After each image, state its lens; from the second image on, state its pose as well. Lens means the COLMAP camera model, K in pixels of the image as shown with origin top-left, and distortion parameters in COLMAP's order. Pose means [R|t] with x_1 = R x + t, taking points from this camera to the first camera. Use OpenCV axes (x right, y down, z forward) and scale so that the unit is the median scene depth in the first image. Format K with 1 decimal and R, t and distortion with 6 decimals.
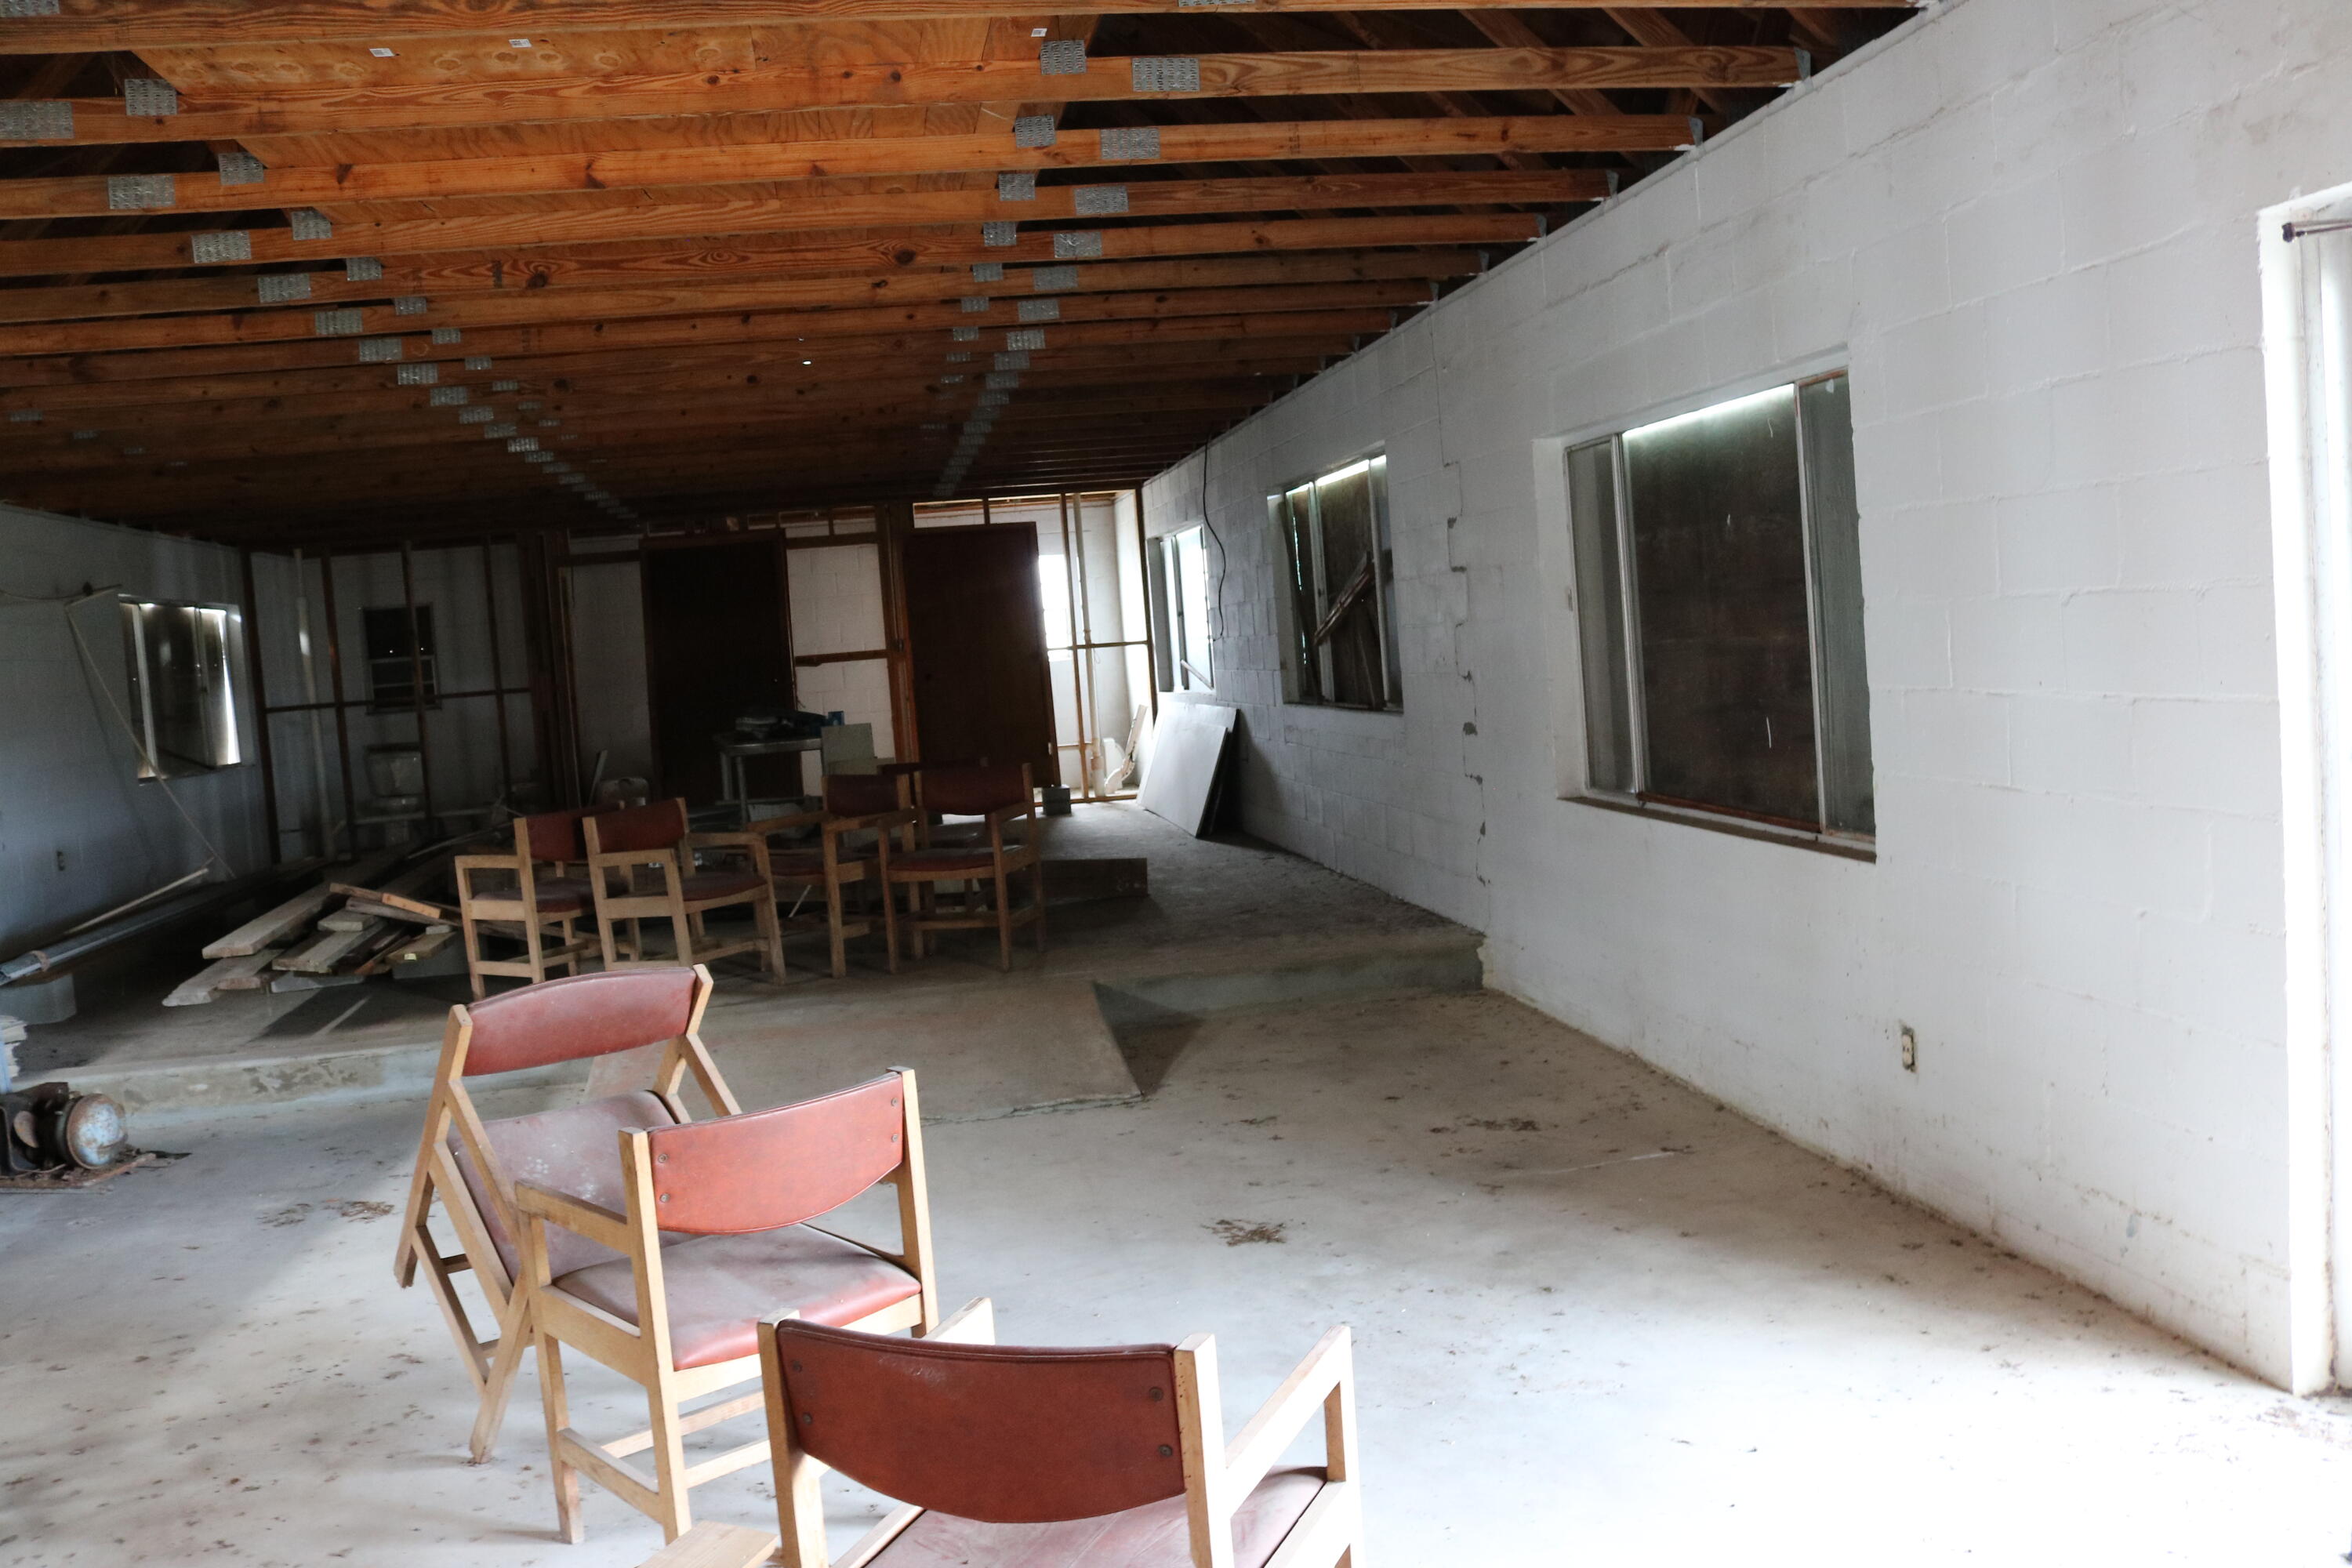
lens RADIAL K [[1950.3, 0, 1176.0], [0, 1950.3, 784.0], [0, 0, 1]] dist [-0.156768, 0.130377]
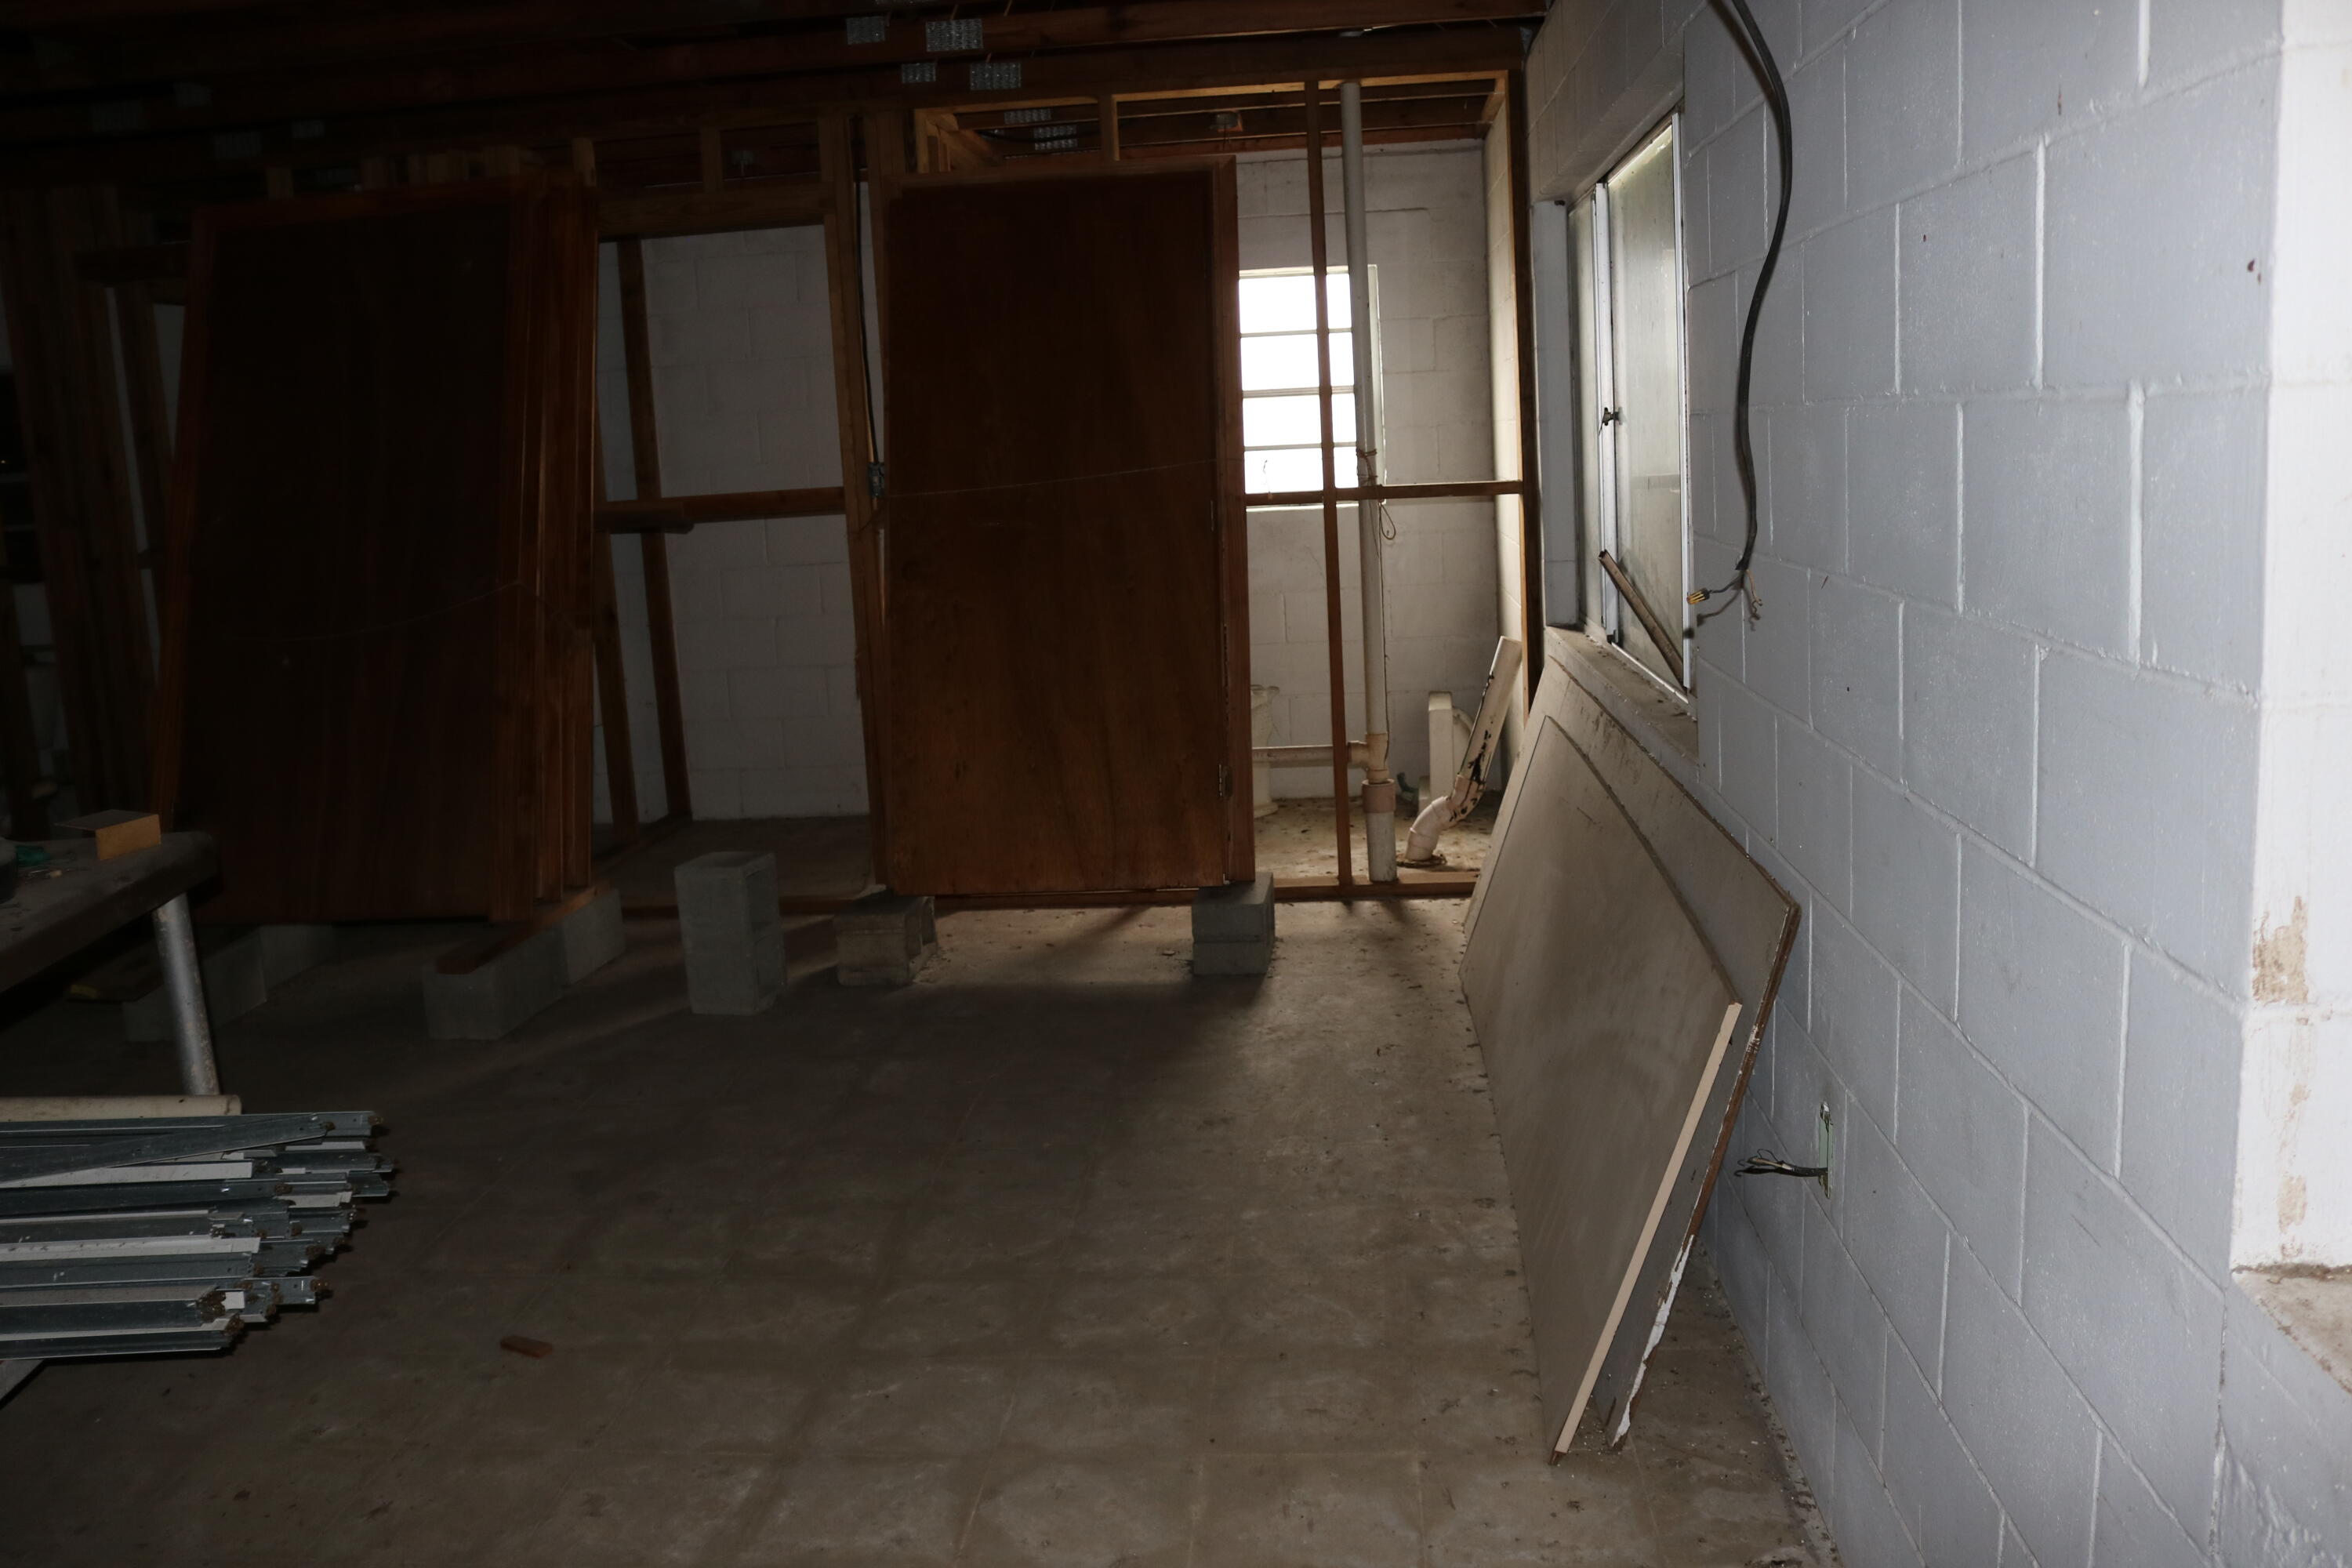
lens RADIAL K [[1950.3, 0, 1176.0], [0, 1950.3, 784.0], [0, 0, 1]] dist [-0.156768, 0.130377]
pose [[0.977027, 0.058426, -0.204948, -0.000467], [-0.040312, 0.994991, 0.091475, -0.039911], [0.209266, -0.081111, 0.974489, 0.515551]]
